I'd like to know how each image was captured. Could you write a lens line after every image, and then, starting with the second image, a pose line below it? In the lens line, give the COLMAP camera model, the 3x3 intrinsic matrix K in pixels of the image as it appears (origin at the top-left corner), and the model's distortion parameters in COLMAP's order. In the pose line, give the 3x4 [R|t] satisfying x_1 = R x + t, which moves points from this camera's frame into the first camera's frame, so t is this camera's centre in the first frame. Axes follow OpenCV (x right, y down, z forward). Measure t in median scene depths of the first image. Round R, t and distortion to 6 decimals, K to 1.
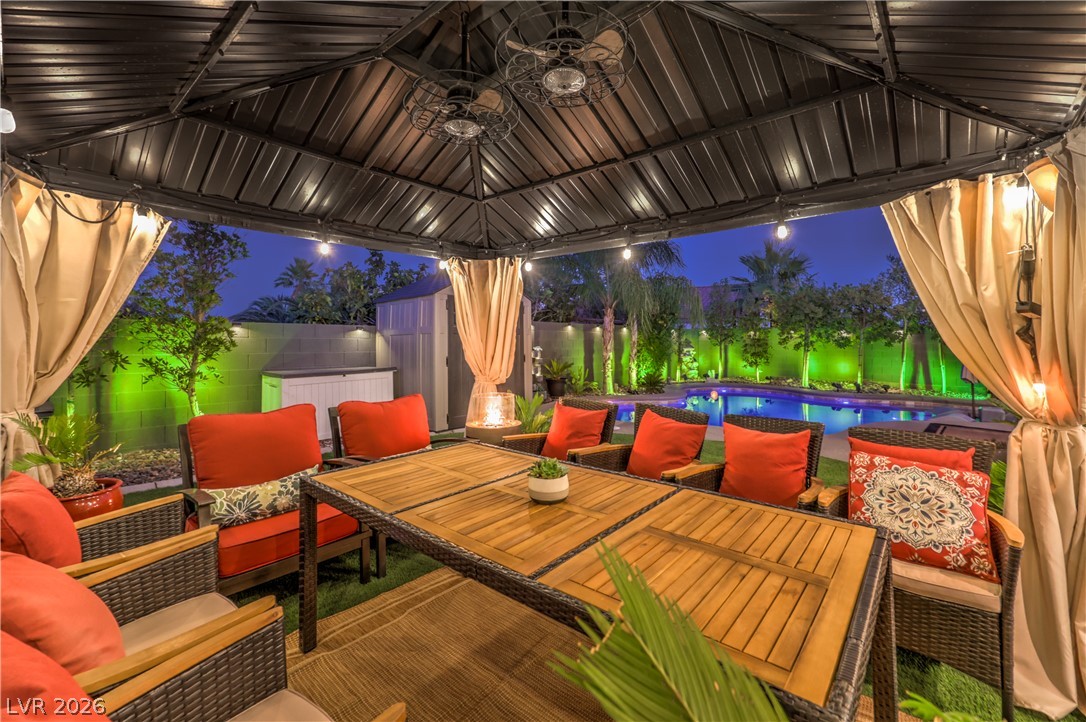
lens RADIAL K [[458.8, 0, 541.6], [0, 458.8, 335.2], [0, 0, 1]] dist [0.000448, -0.000231]
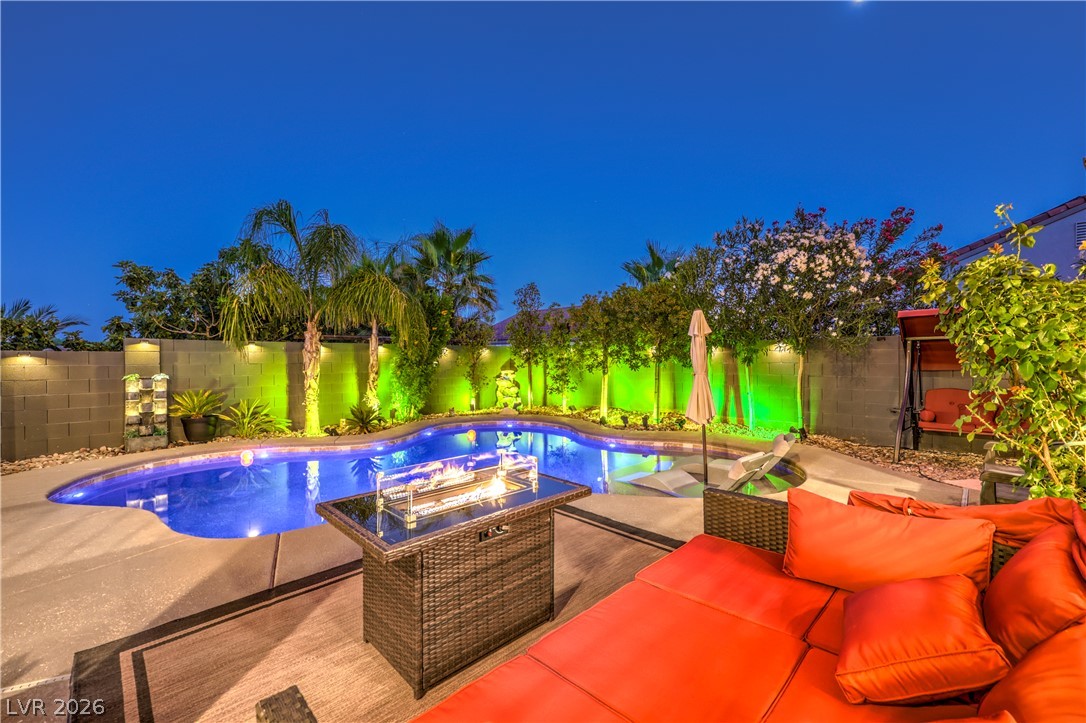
lens RADIAL K [[448.3, 0, 543.0], [0, 448.3, 361.5], [0, 0, 1]] dist [0.000855, 0.000002]
pose [[0.999478, -0.011558, -0.030167, 0.536096], [0.011987, 0.999829, 0.014055, 0.002256], [0.030000, -0.014409, 0.999446, 0.259207]]
